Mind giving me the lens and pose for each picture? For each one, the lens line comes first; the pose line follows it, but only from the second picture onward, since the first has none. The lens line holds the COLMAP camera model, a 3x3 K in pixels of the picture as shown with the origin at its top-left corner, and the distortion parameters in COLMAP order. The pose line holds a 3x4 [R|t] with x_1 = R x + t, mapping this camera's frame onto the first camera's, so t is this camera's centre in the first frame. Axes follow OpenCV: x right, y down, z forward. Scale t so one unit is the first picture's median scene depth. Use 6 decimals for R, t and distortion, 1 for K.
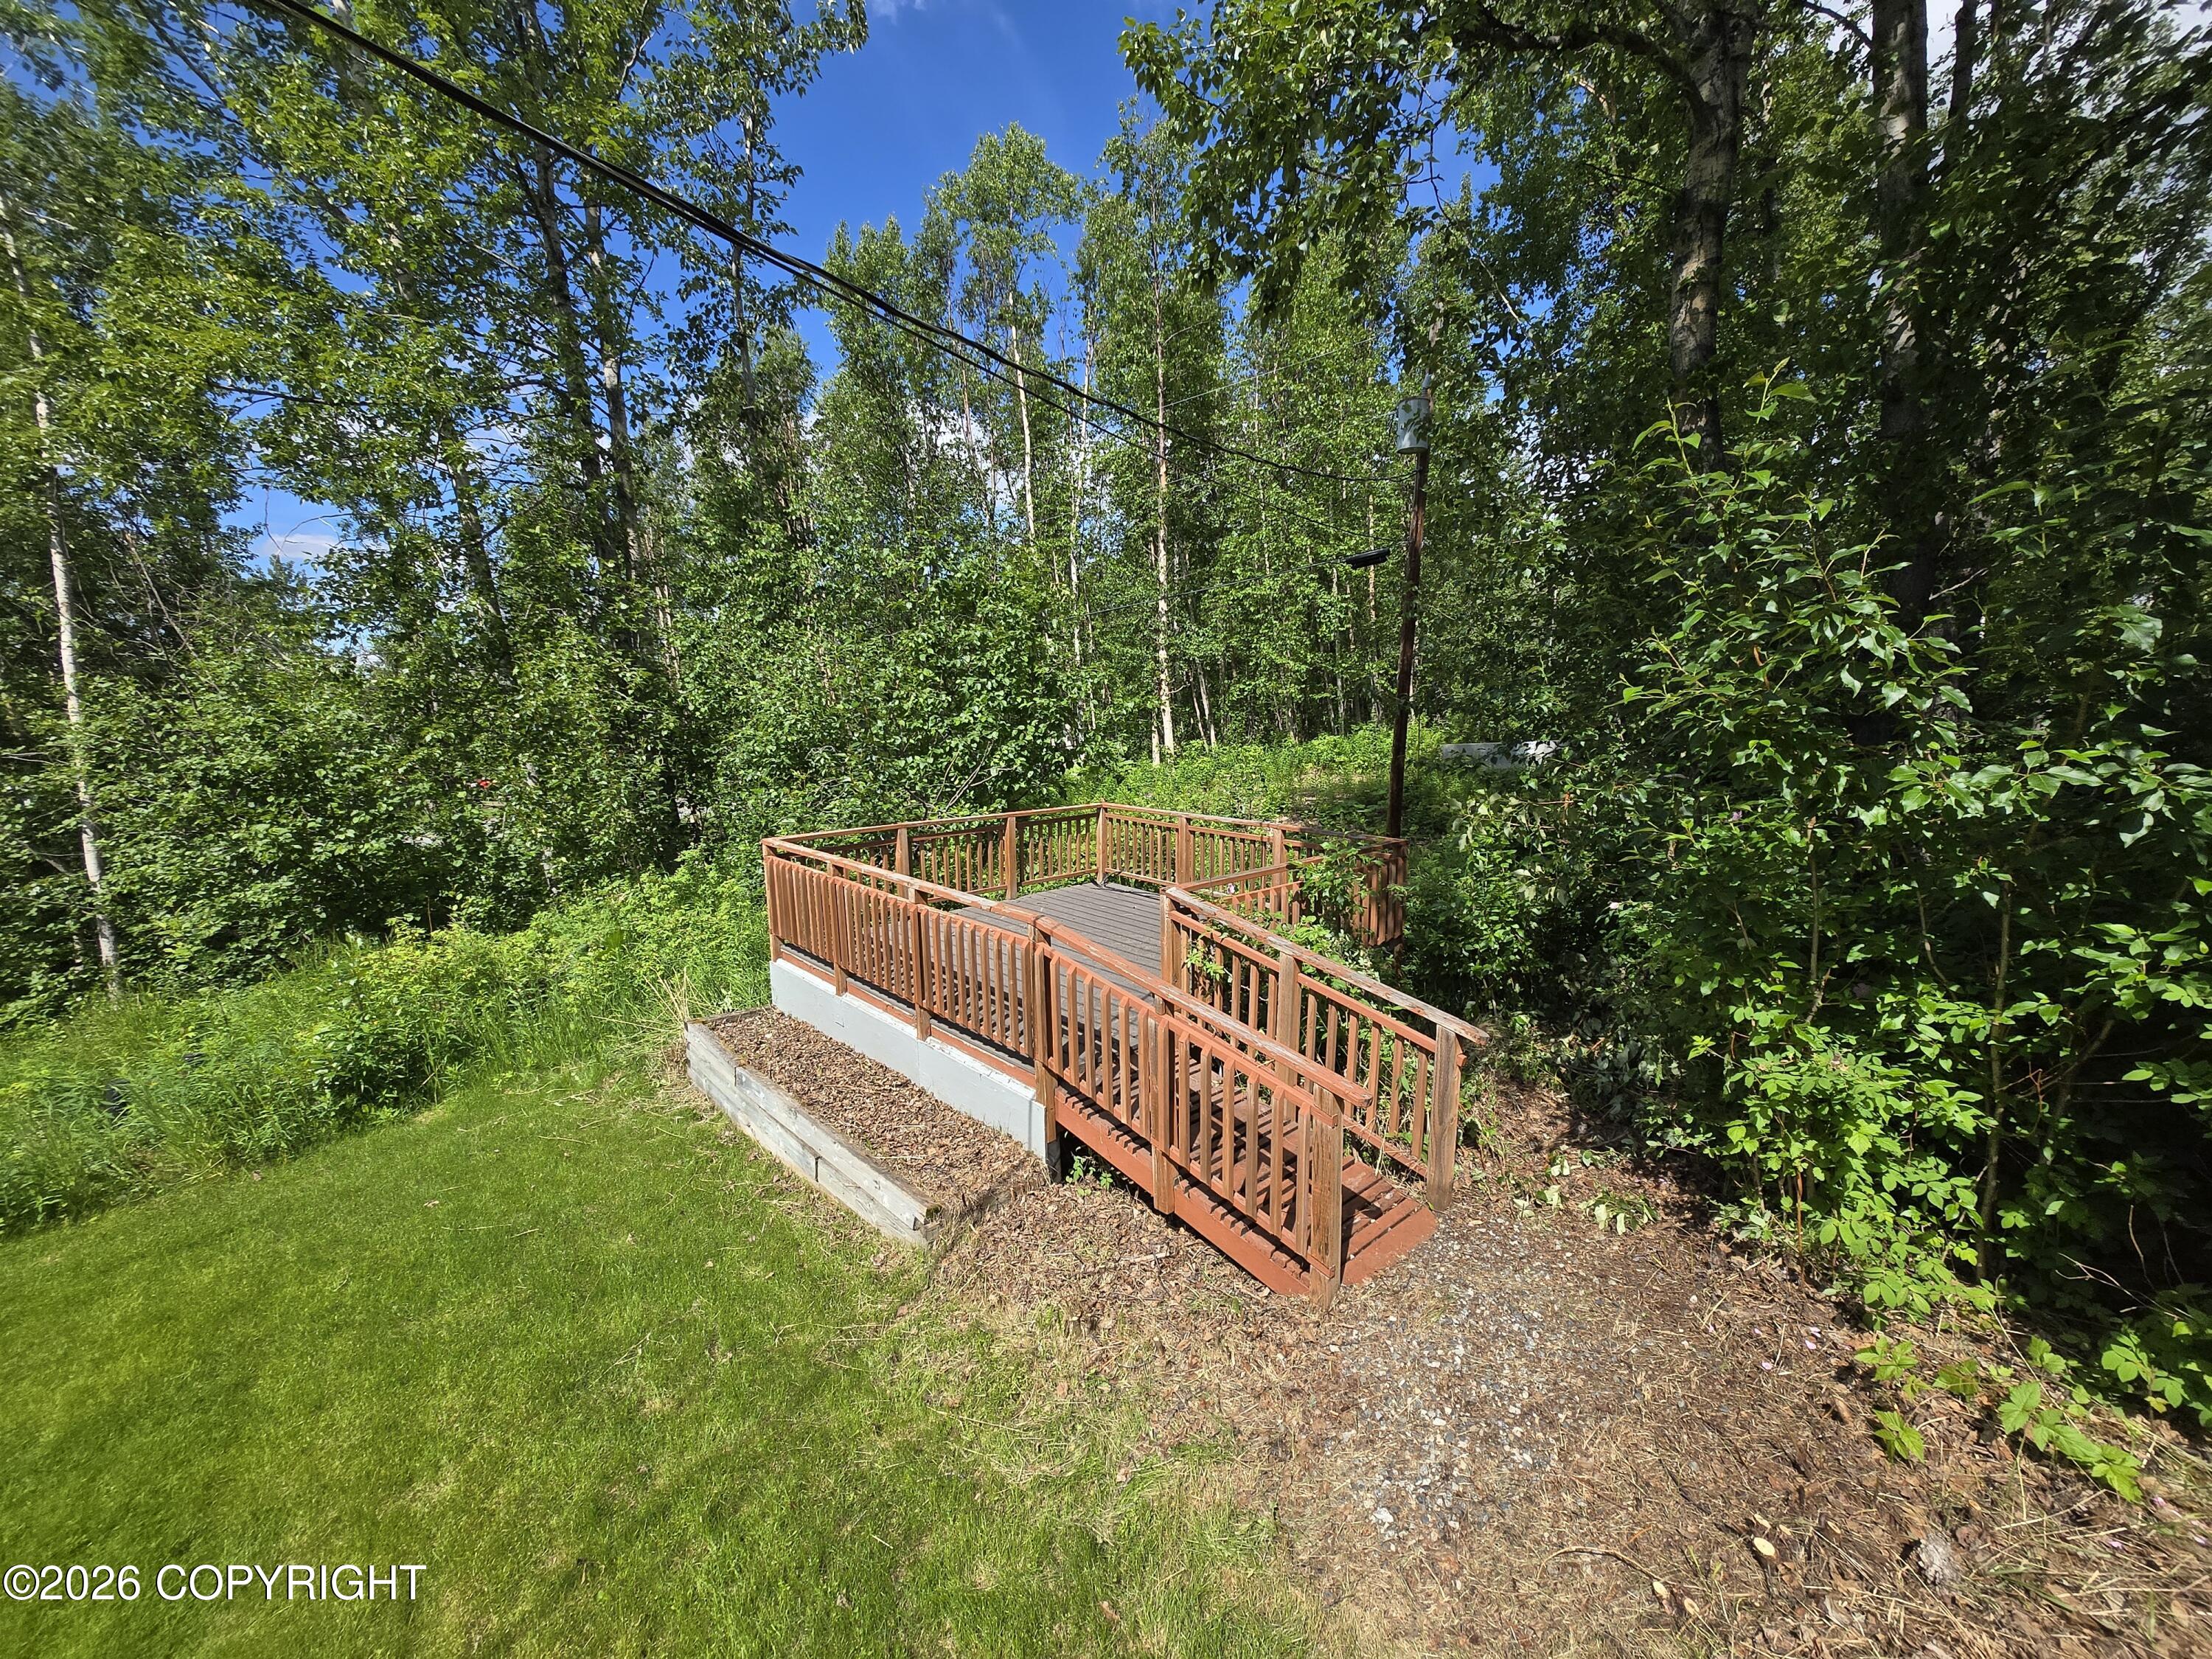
lens RADIAL K [[864.9, 0, 1116.7], [0, 864.9, 837.0], [0, 0, 1]] dist [-0.006977, -0.000285]
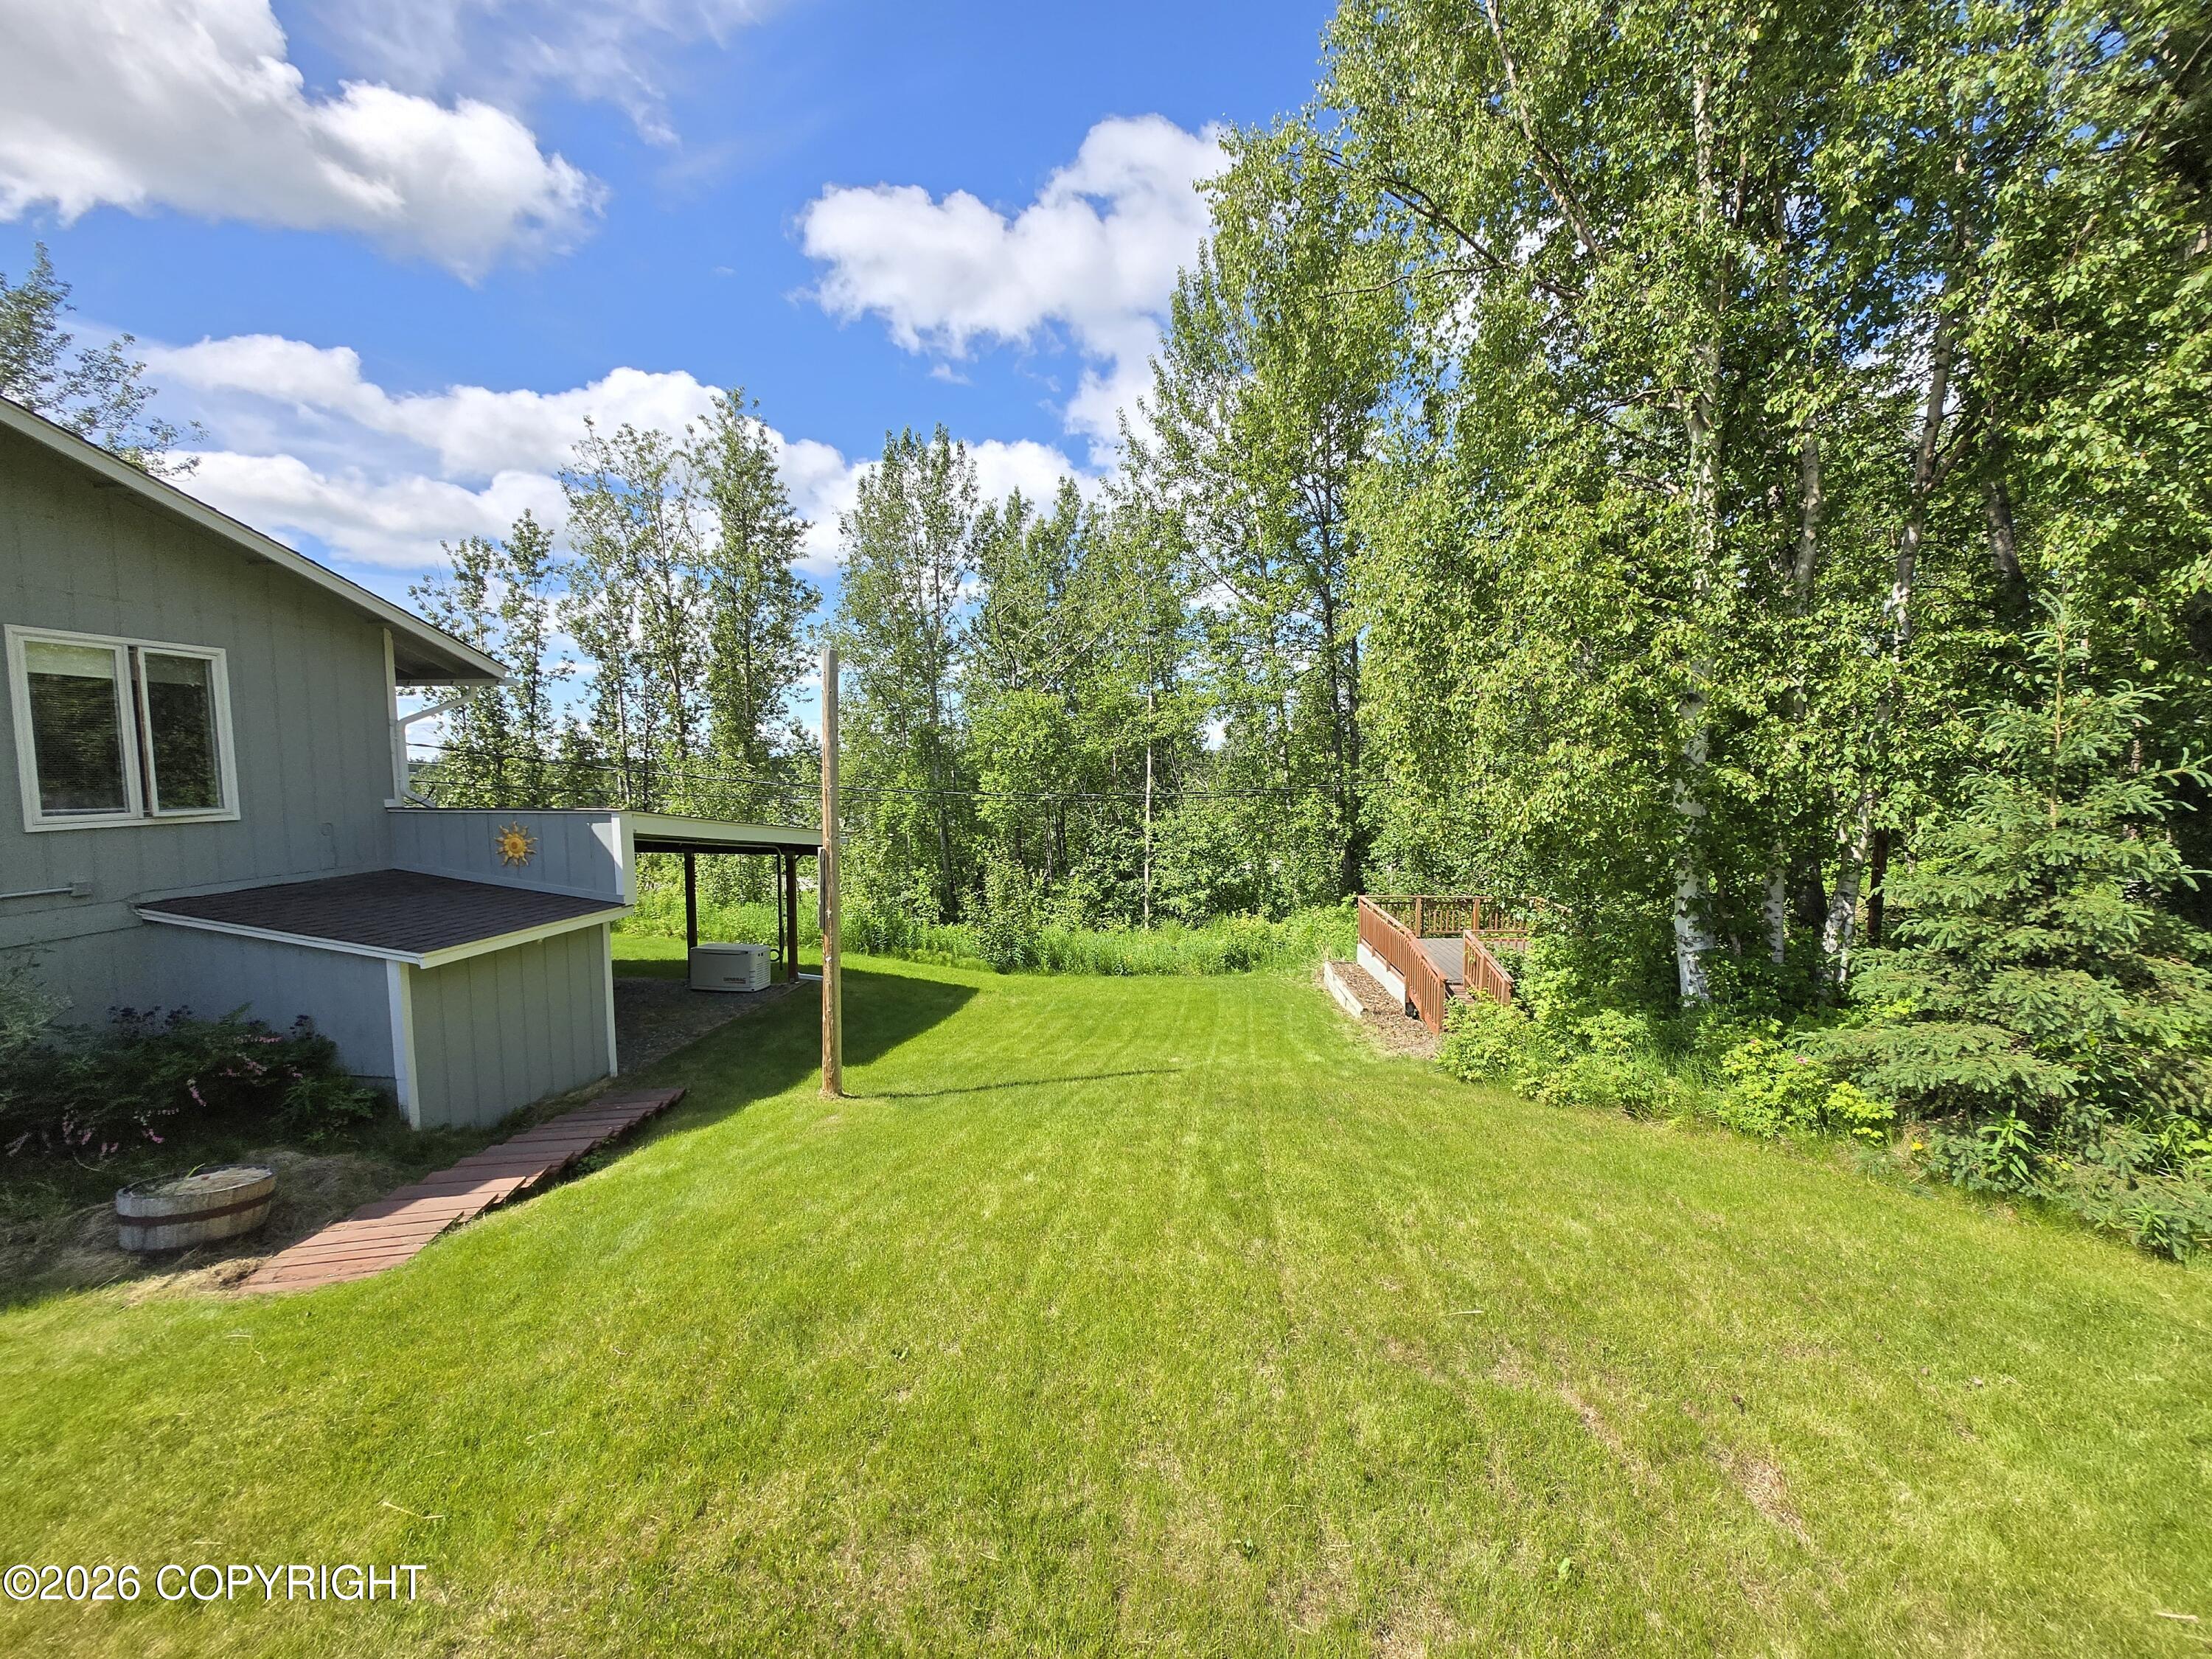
lens RADIAL K [[864.9, 0, 1124.9], [0, 864.9, 832.5], [0, 0, 1]] dist [-0.006977, -0.000285]
pose [[0.689693, 0.060321, -0.721585, 0.856475], [-0.104129, 0.994429, -0.016397, -0.064380], [0.716576, 0.086447, 0.692132, -1.166398]]
